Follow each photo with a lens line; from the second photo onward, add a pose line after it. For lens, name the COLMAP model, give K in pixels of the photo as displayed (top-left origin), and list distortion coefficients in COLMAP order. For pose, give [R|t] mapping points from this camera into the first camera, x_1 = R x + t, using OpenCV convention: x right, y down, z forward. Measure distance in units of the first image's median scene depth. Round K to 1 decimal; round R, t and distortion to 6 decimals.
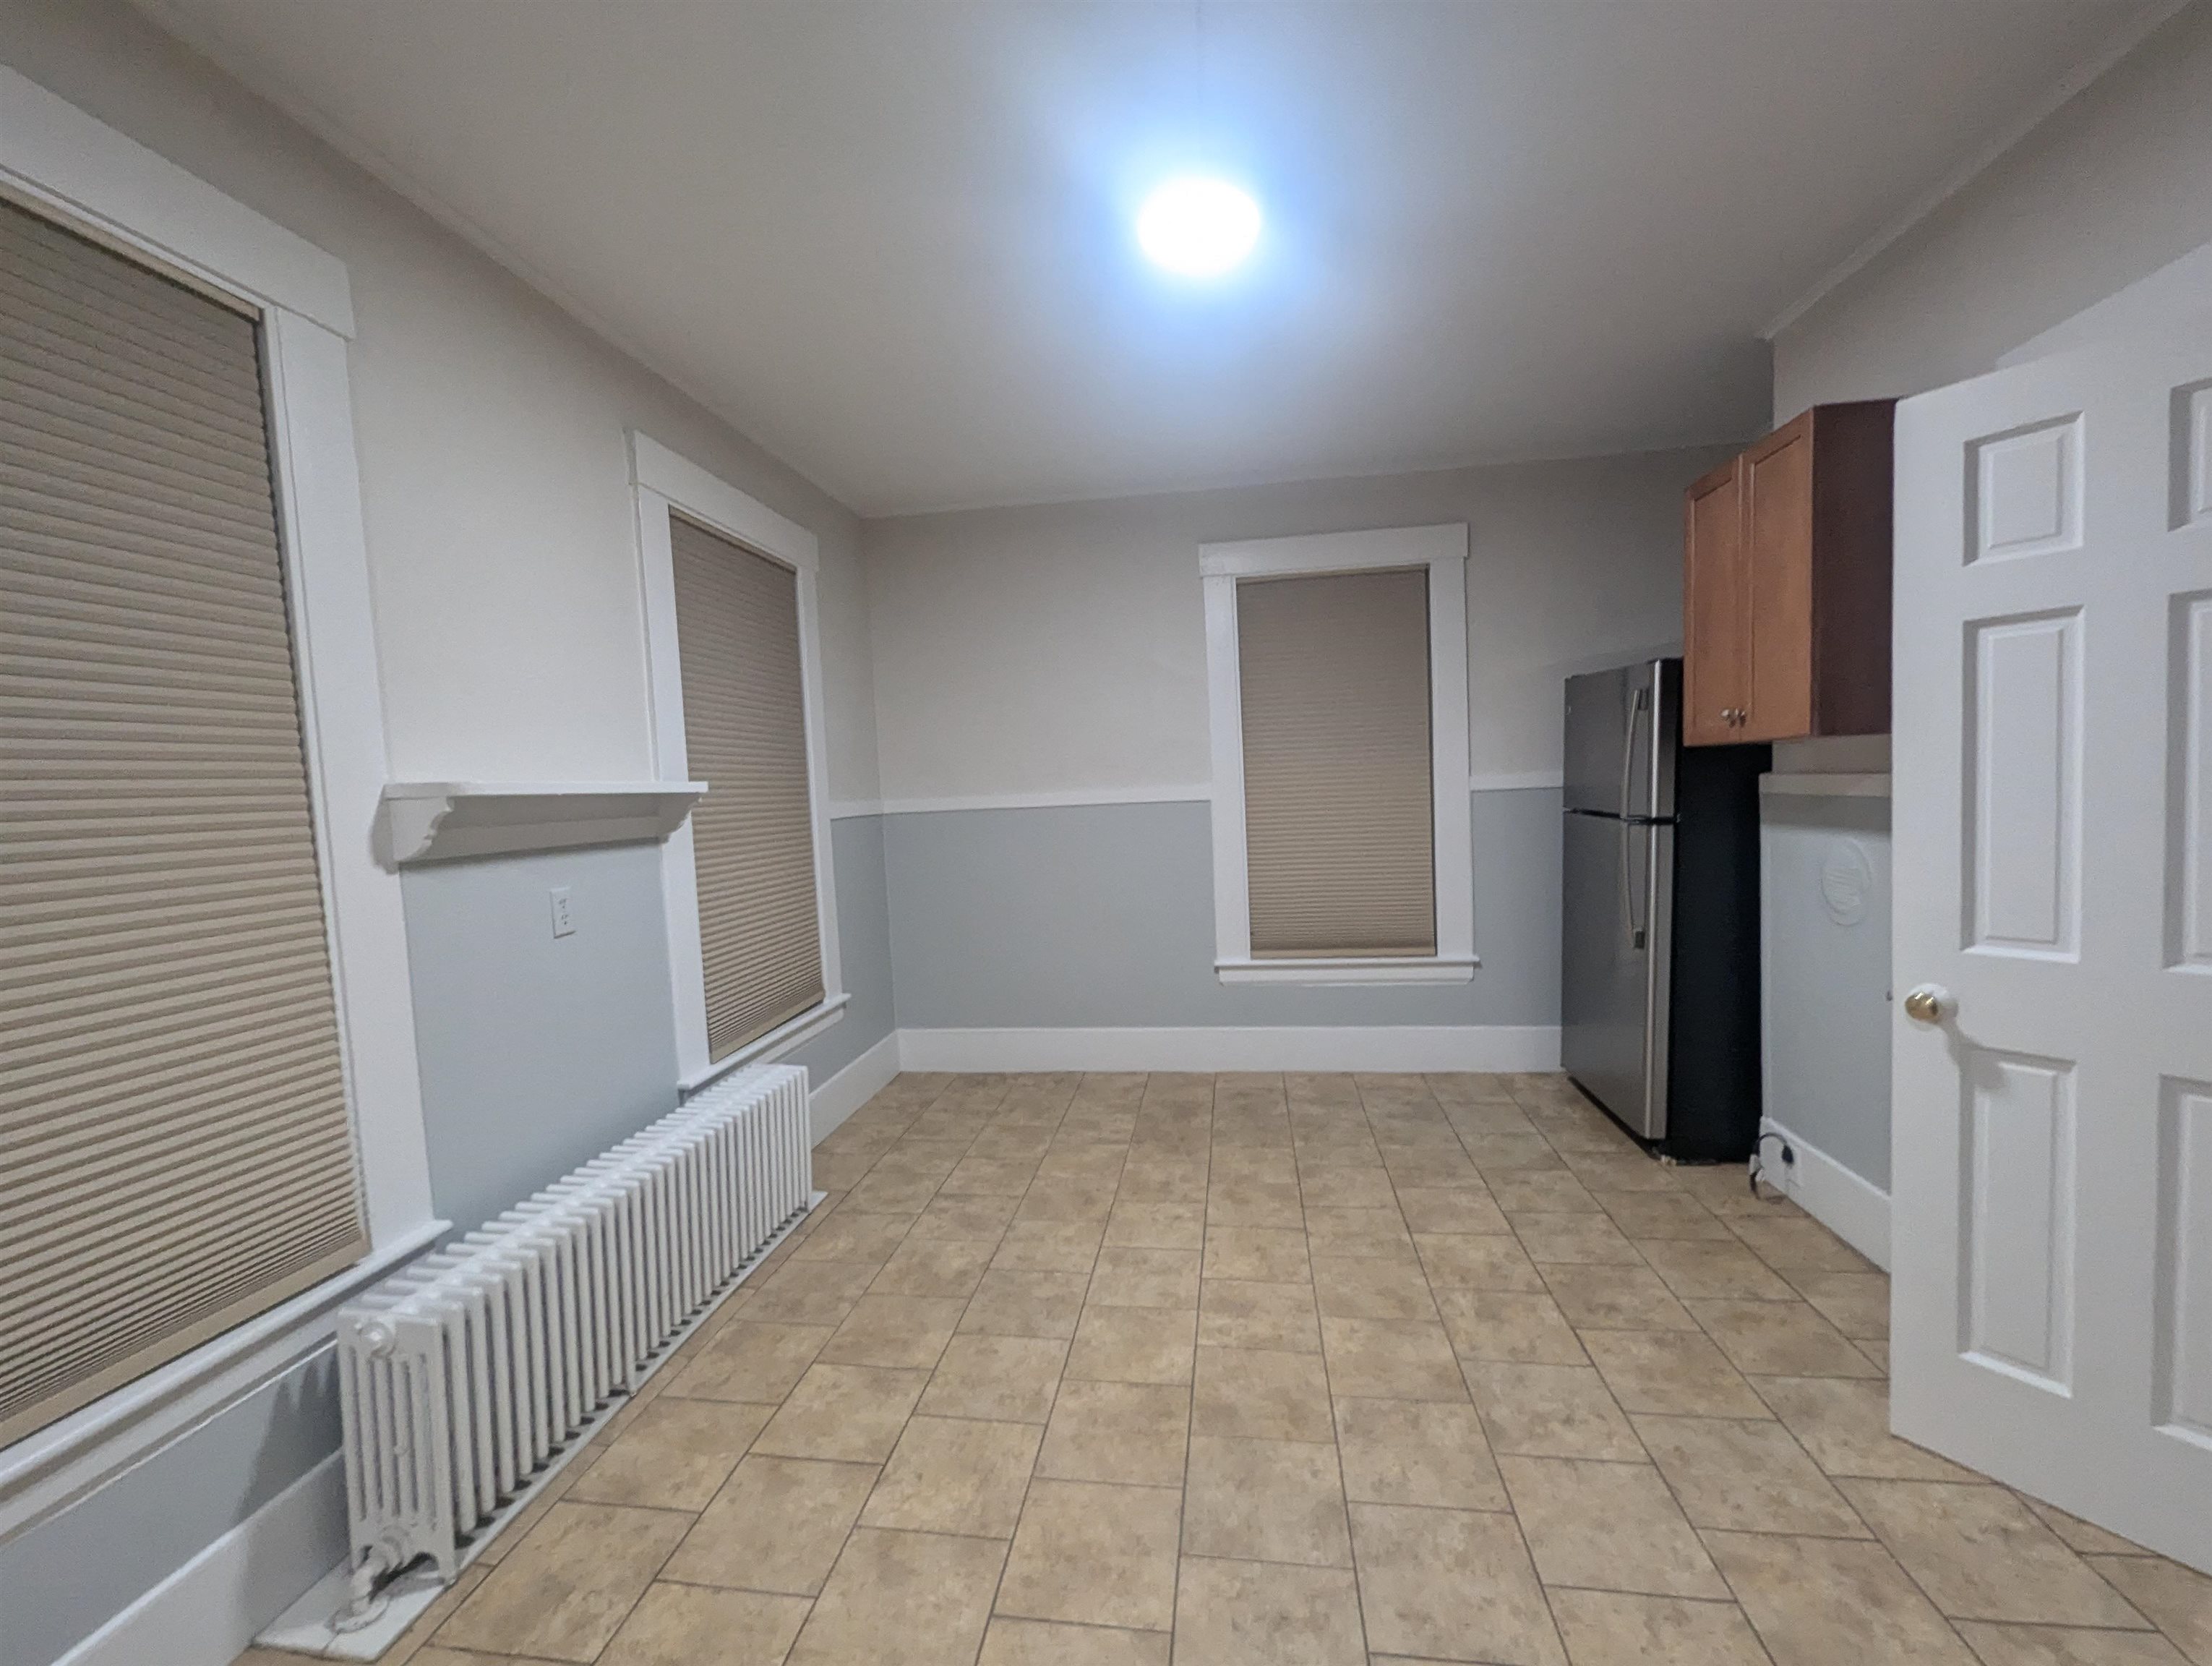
lens RADIAL K [[927.8, 0, 1106.0], [0, 927.8, 833.0], [0, 0, 1]] dist [0.000693, -0.000258]
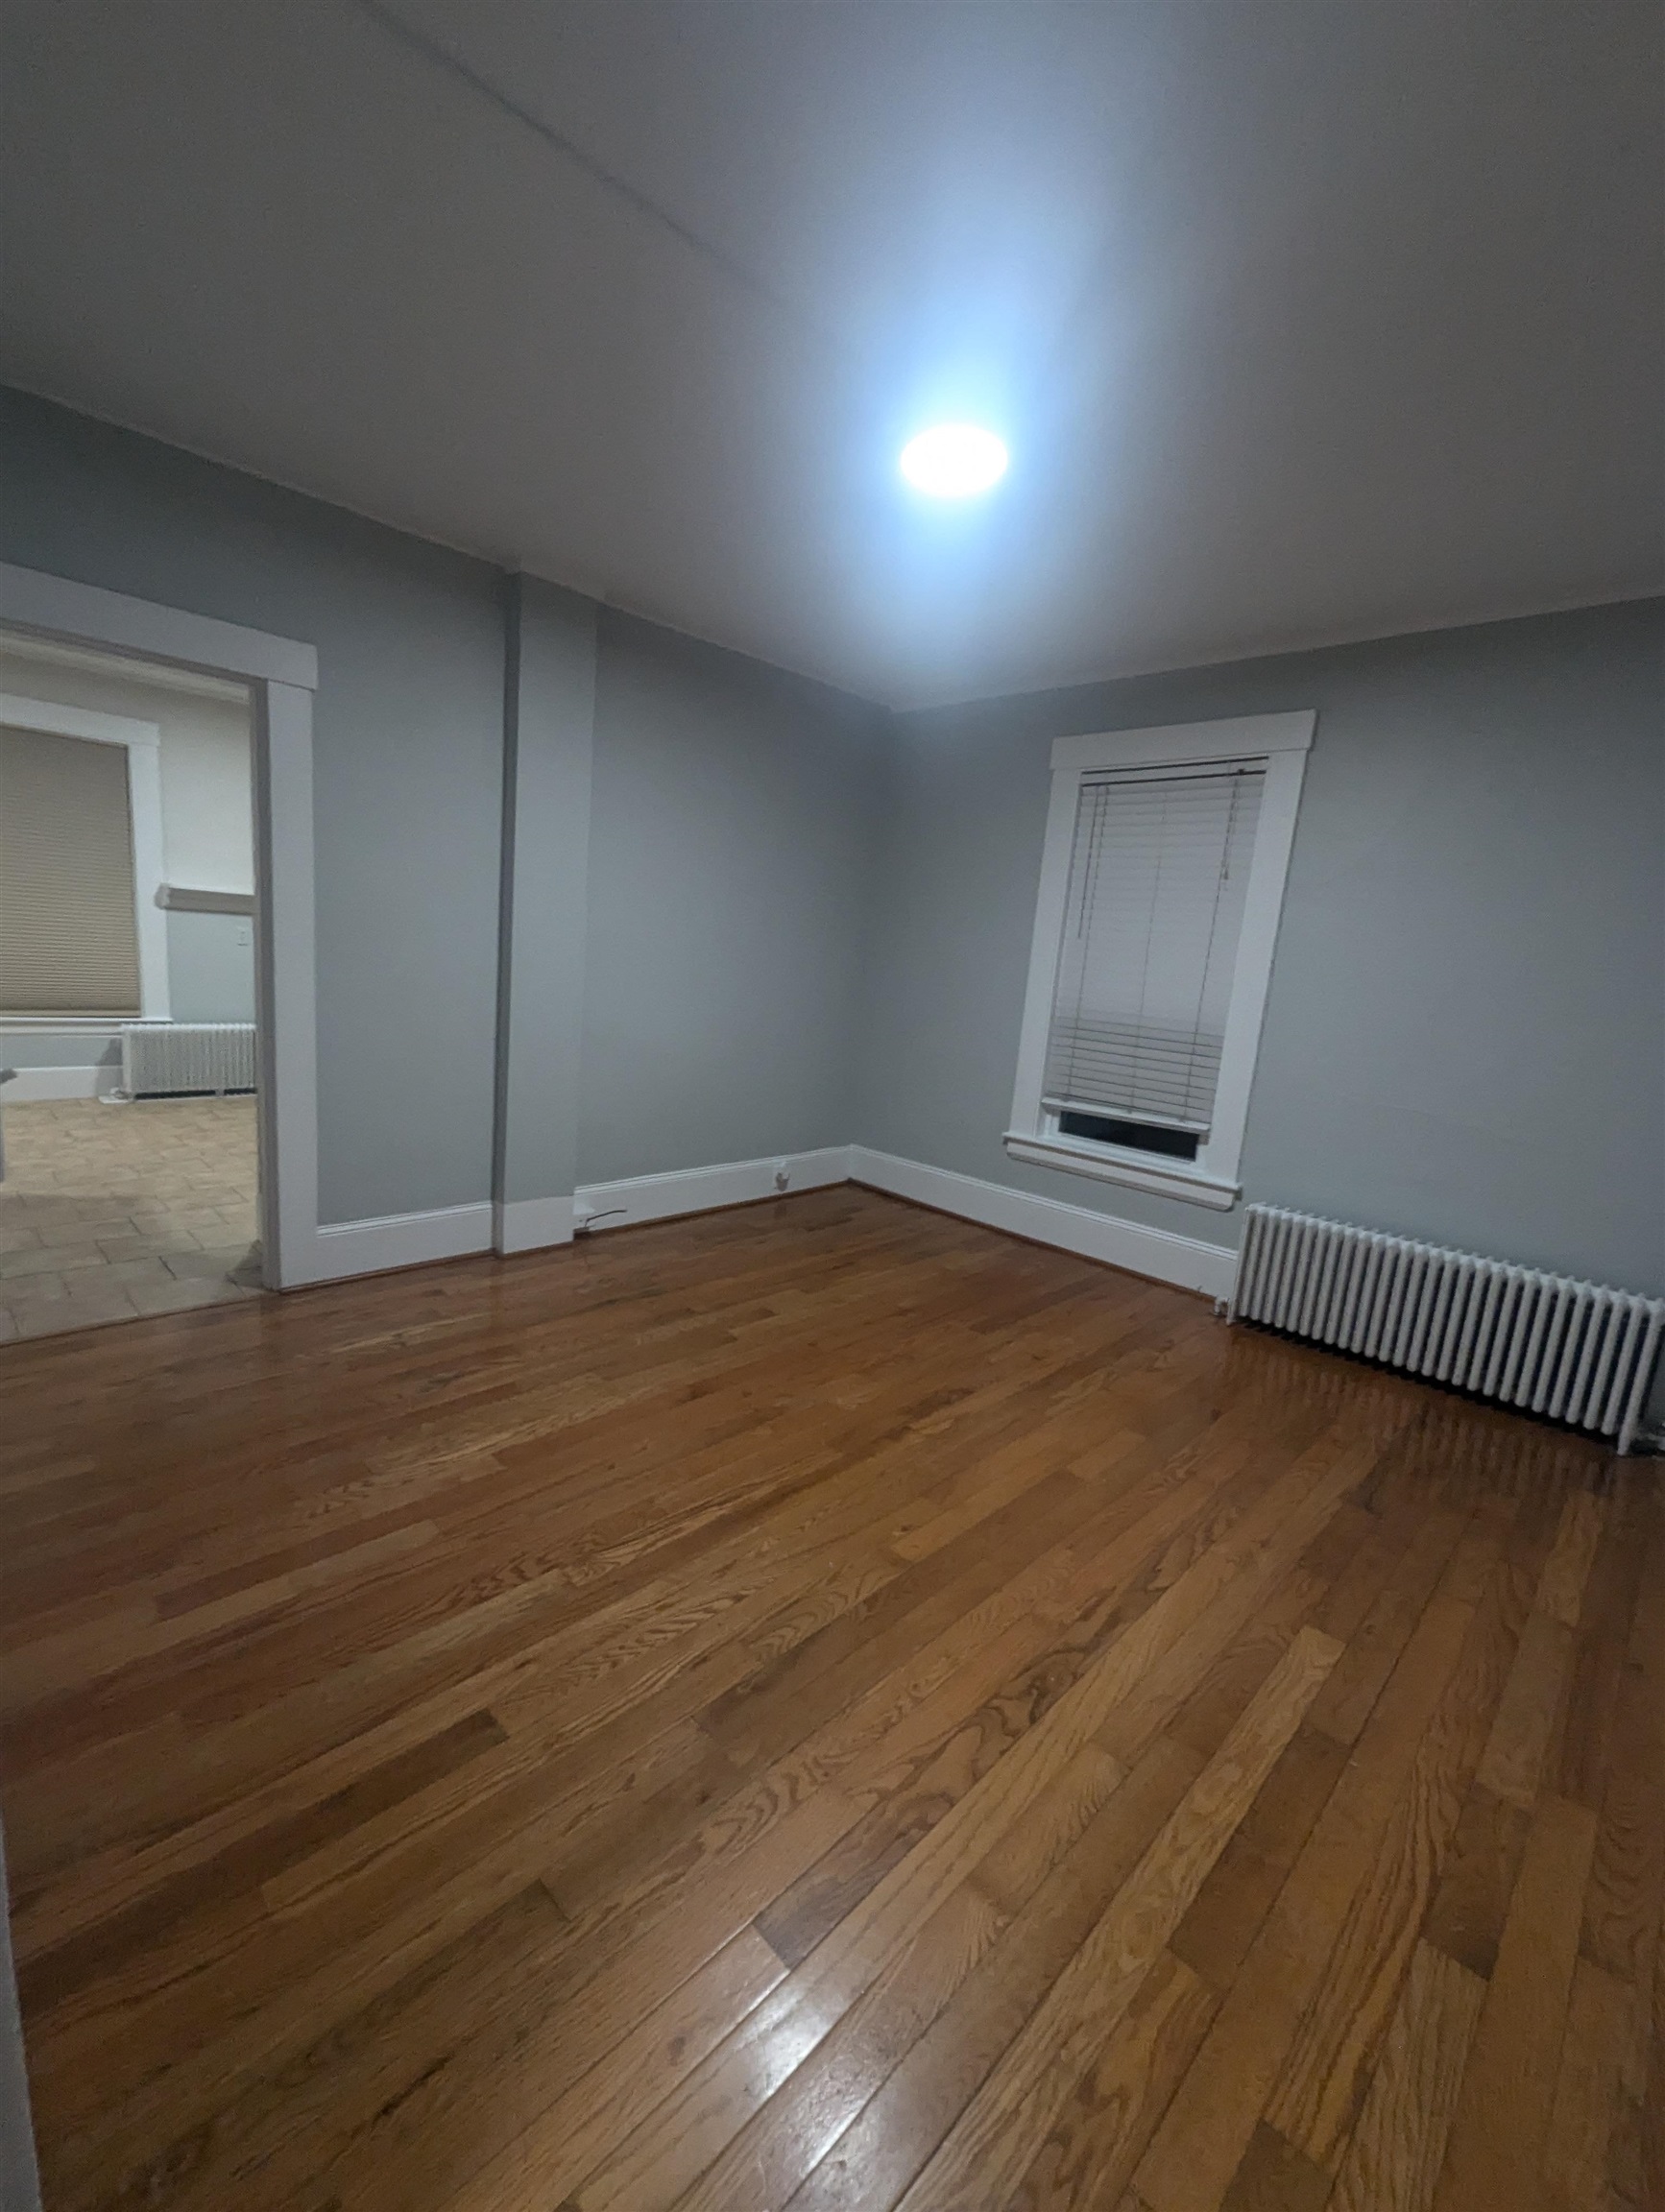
lens RADIAL K [[927.7, 0, 820.6], [0, 927.7, 1113.0], [0, 0, 1]] dist [0.000693, -0.000258]
pose [[0.736648, 0.203477, -0.644940, 1.301859], [-0.144487, 0.978996, 0.143839, -0.025272], [0.660662, -0.012774, 0.750575, 0.020316]]
